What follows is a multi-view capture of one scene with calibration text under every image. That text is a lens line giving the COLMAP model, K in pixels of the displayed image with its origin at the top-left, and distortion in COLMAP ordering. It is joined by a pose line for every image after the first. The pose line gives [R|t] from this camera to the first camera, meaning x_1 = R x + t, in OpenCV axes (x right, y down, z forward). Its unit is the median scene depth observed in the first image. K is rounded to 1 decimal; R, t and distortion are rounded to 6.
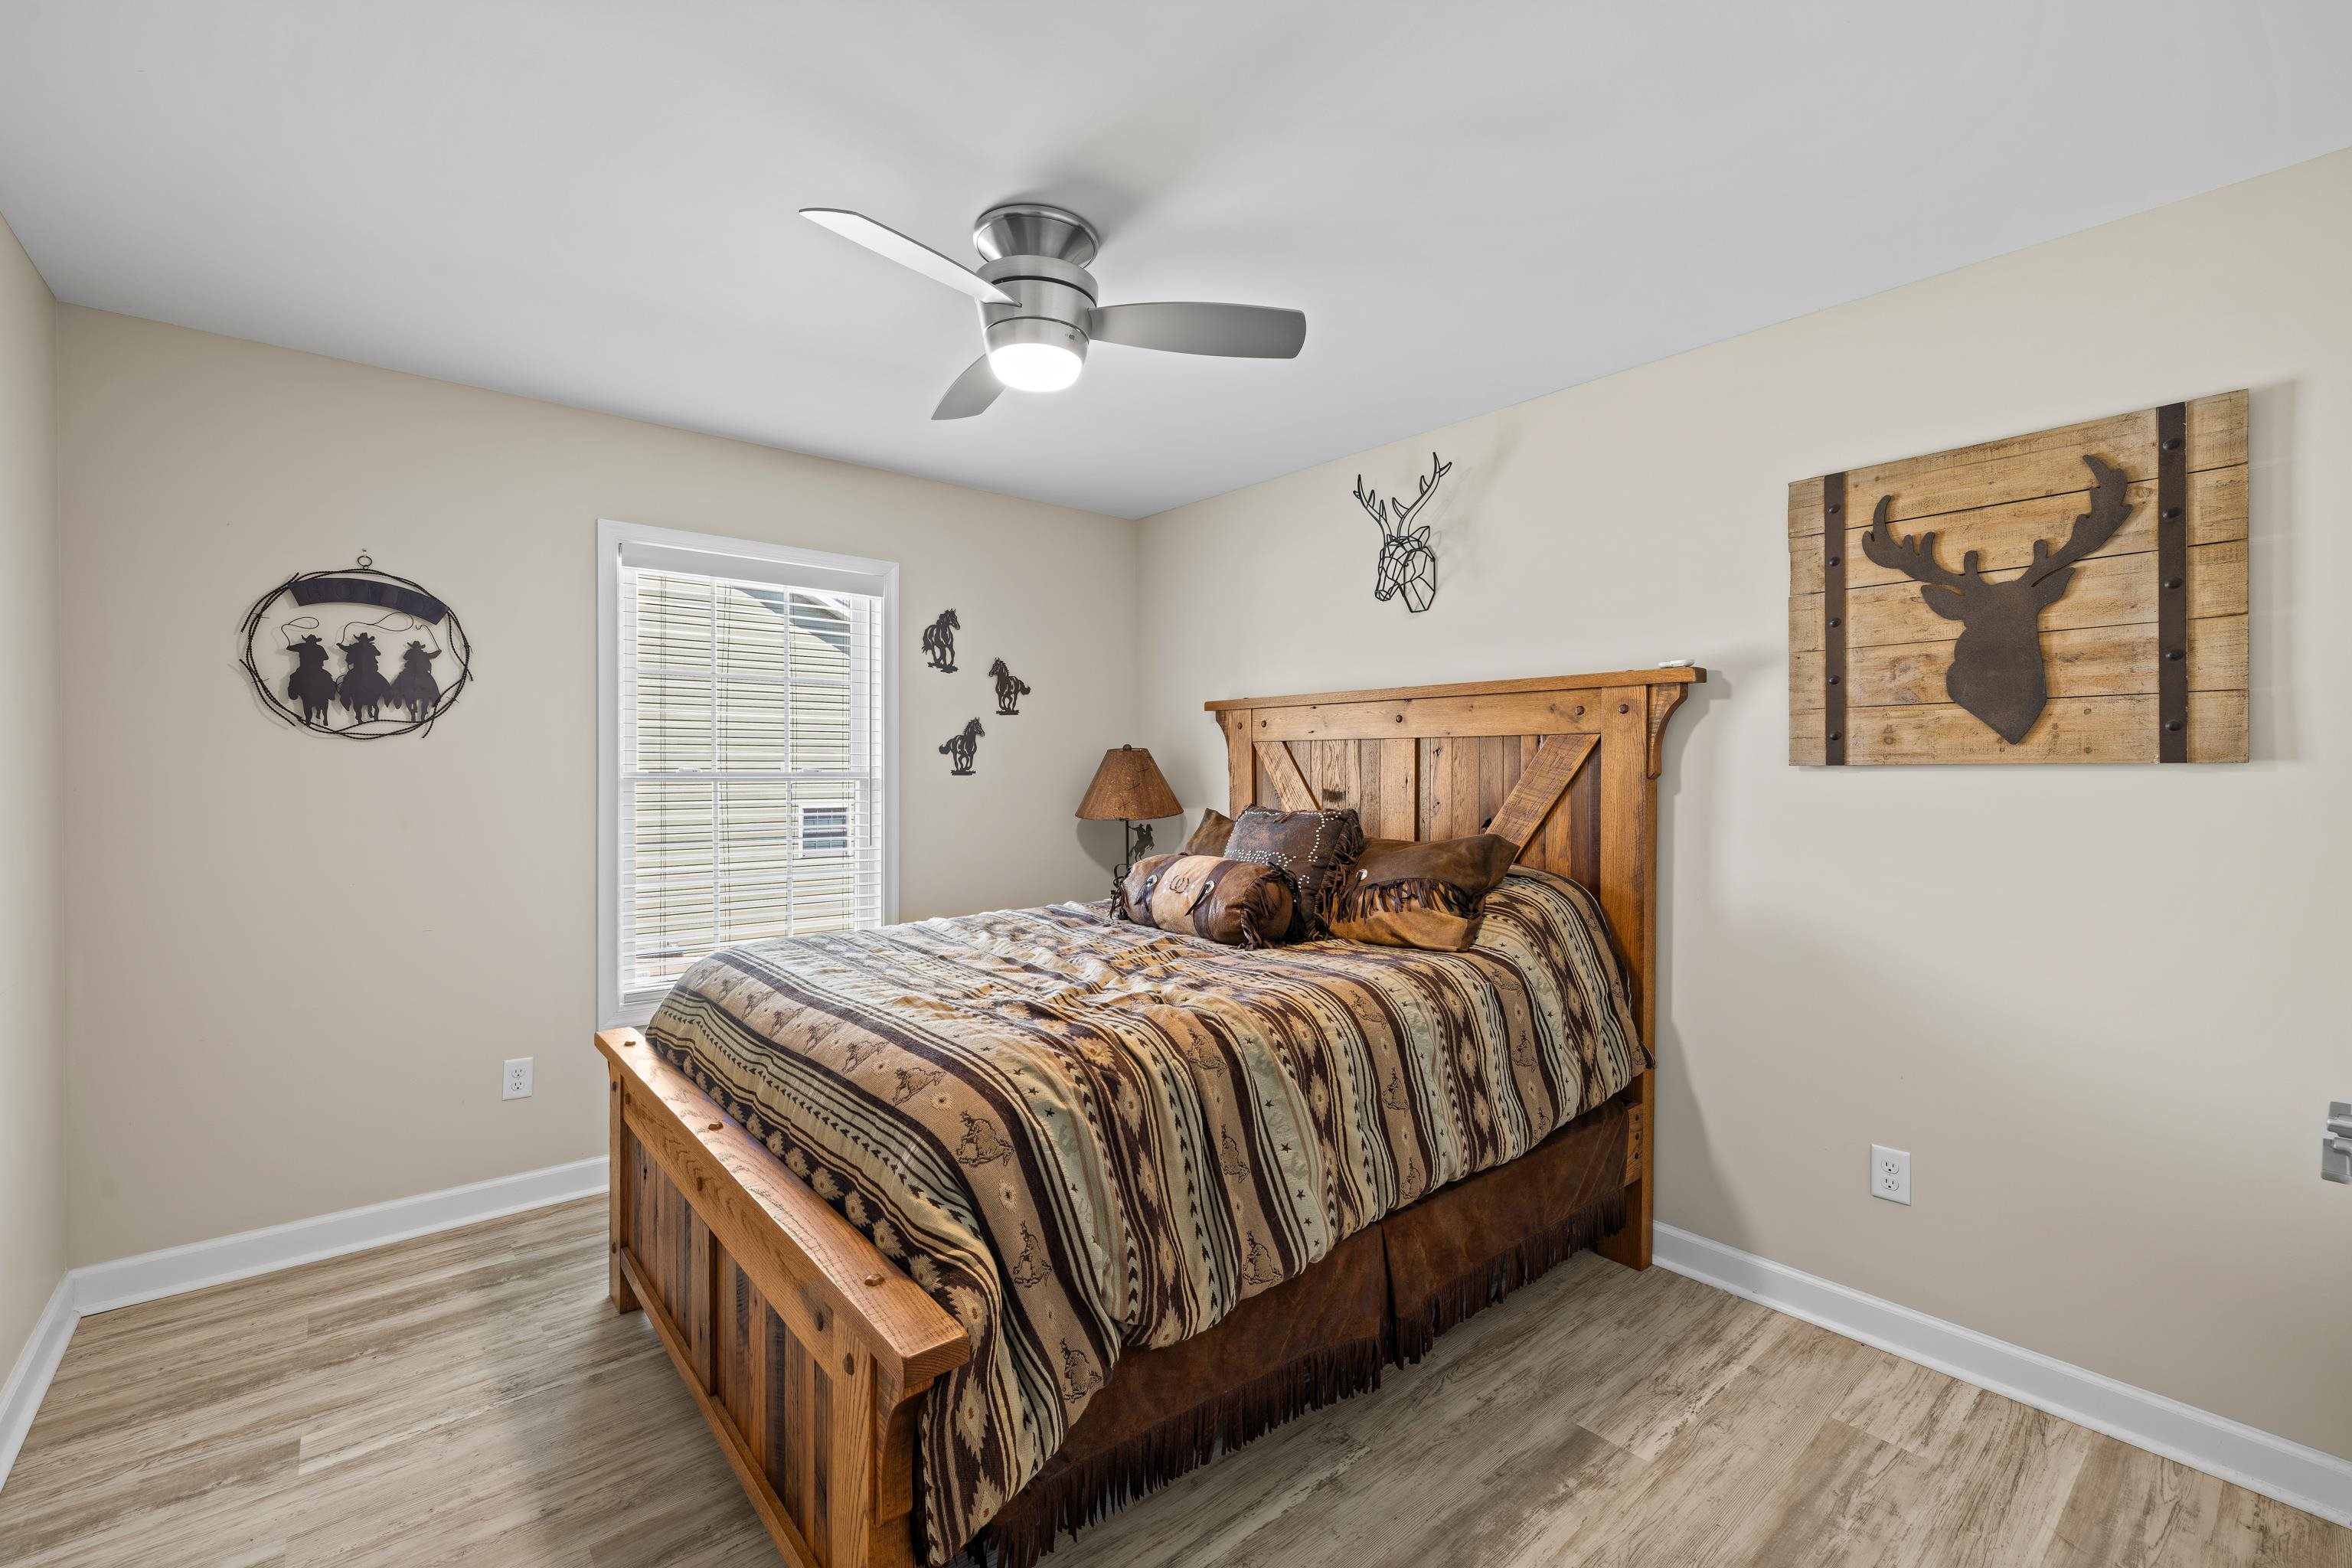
lens RADIAL K [[999.3, 0, 1177.5], [0, 999.3, 777.2], [0, 0, 1]] dist [0.001160, -0.000165]
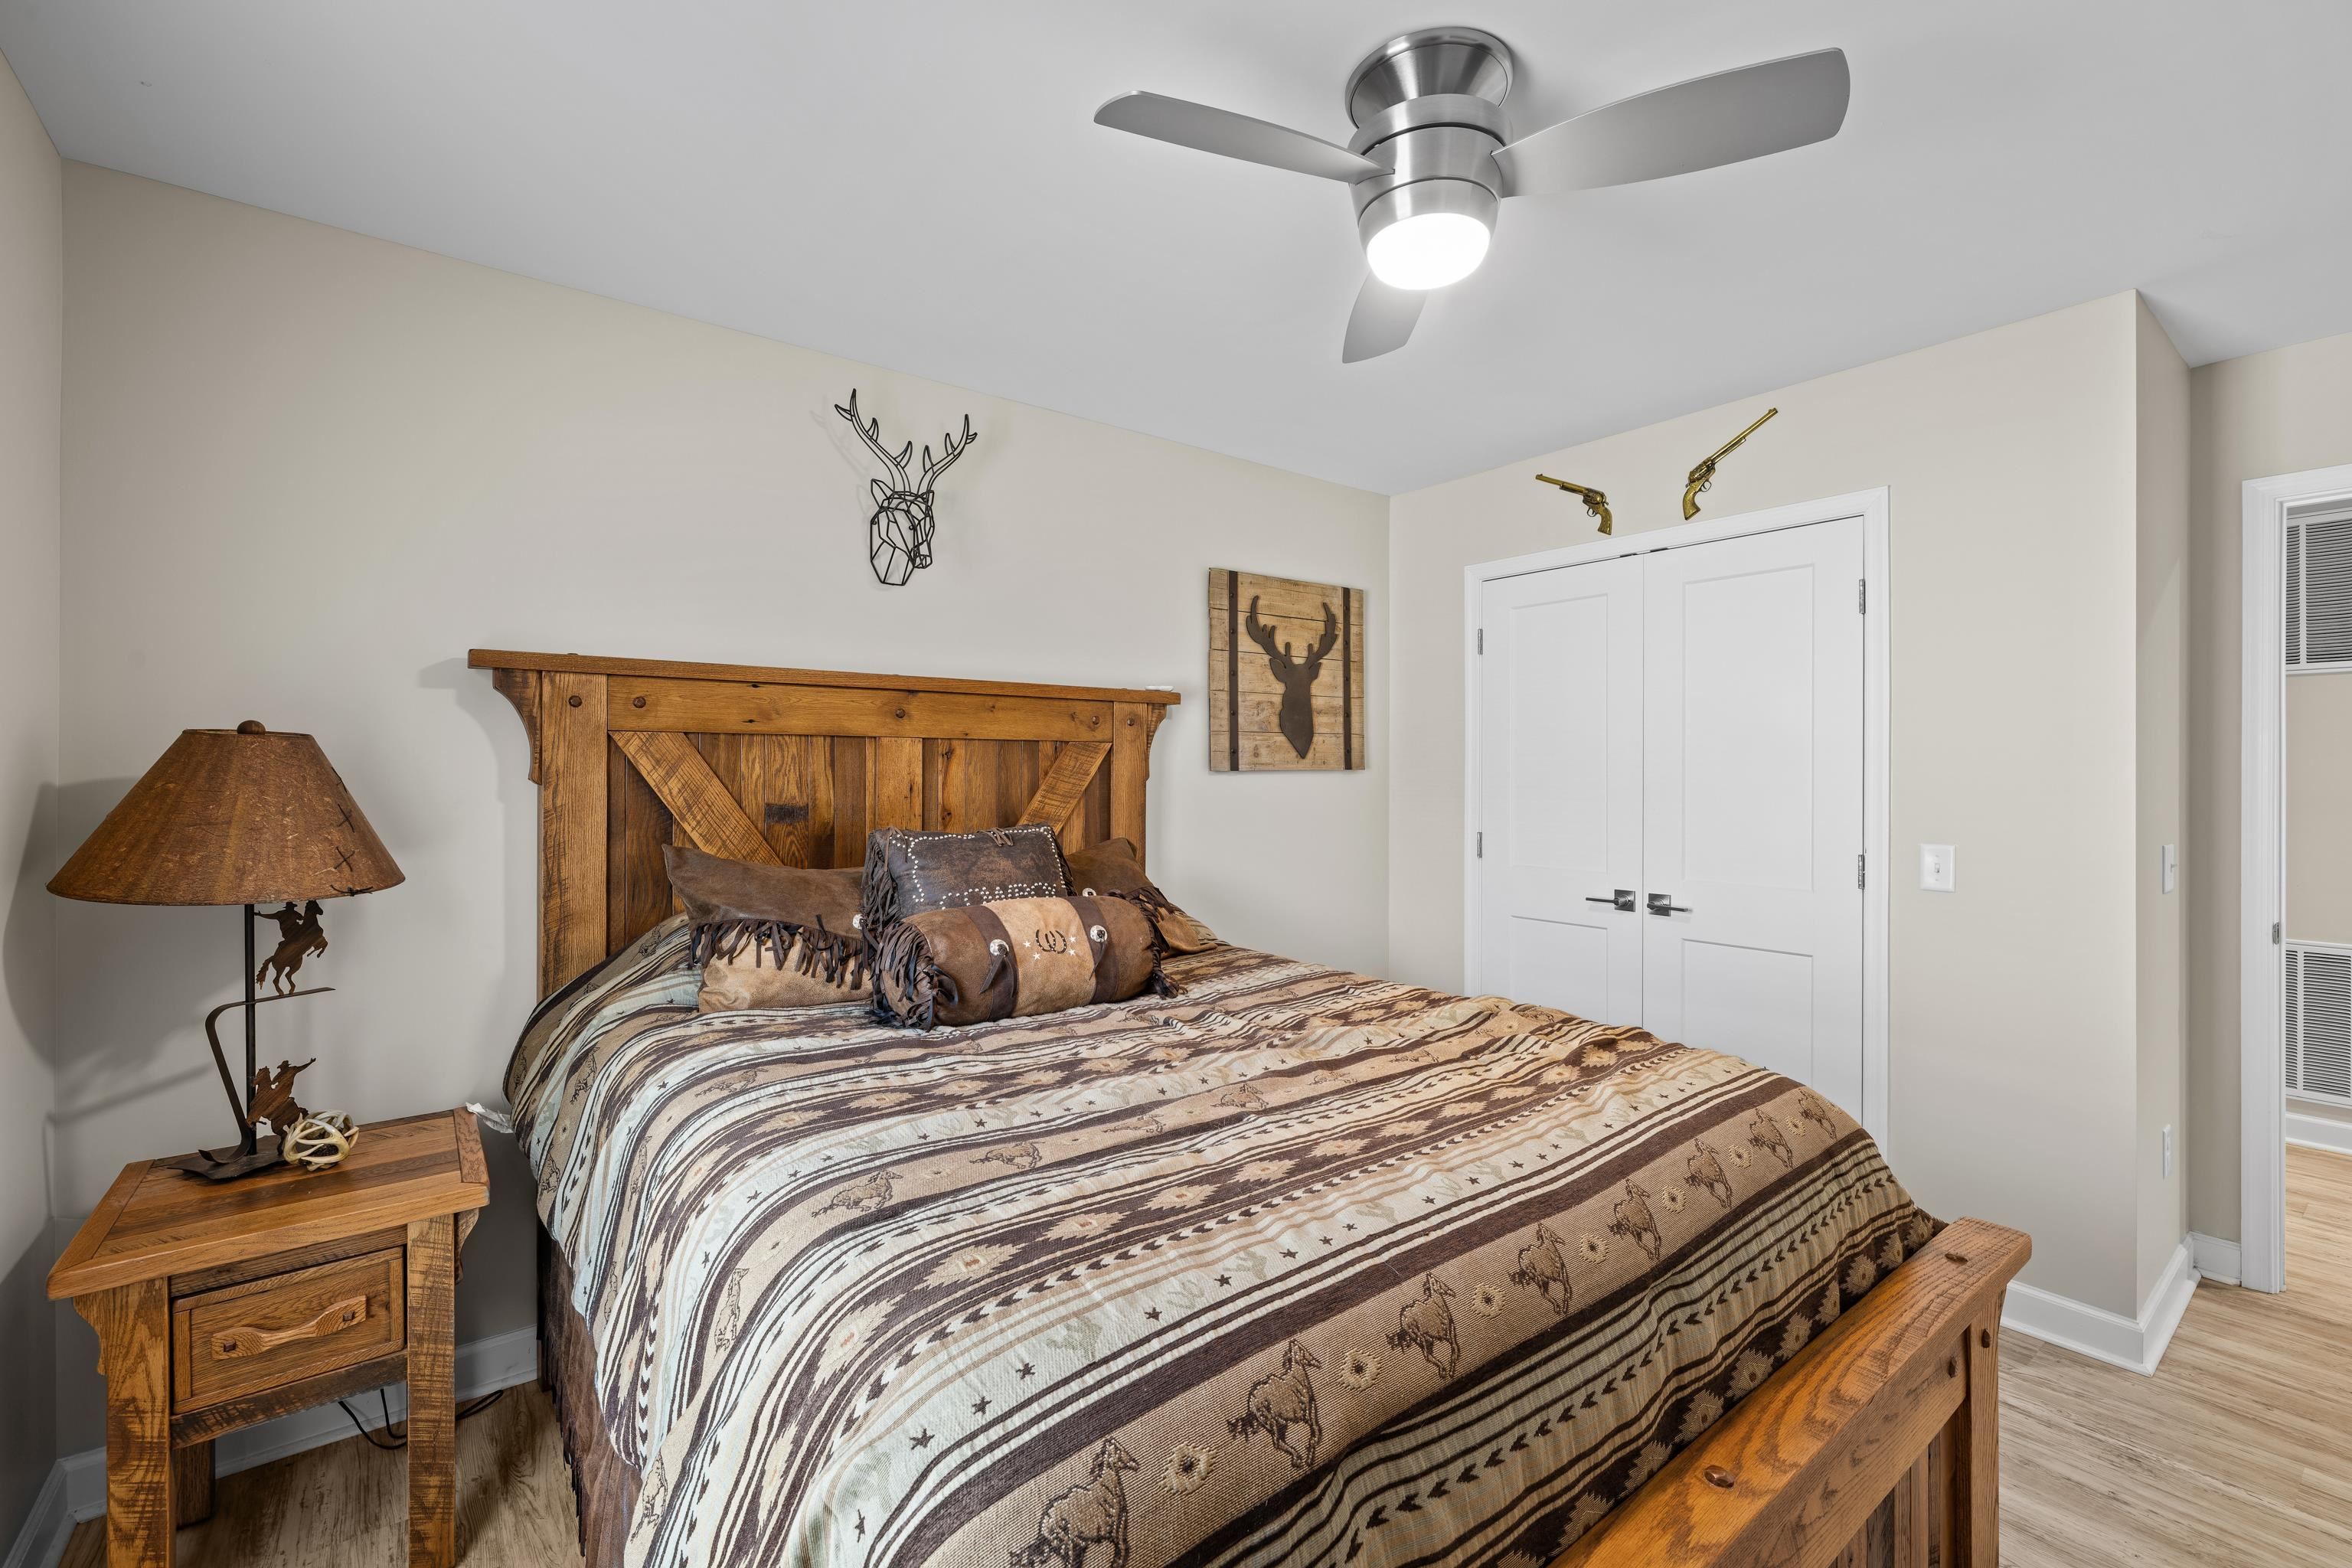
lens RADIAL K [[999.3, 0, 1177.5], [0, 999.3, 773.4], [0, 0, 1]] dist [0.001160, -0.000165]
pose [[0.047706, -0.004044, 0.998853, -0.810281], [0.009389, 0.999949, 0.003600, -0.014649], [-0.998817, 0.009207, 0.047742, 1.023358]]
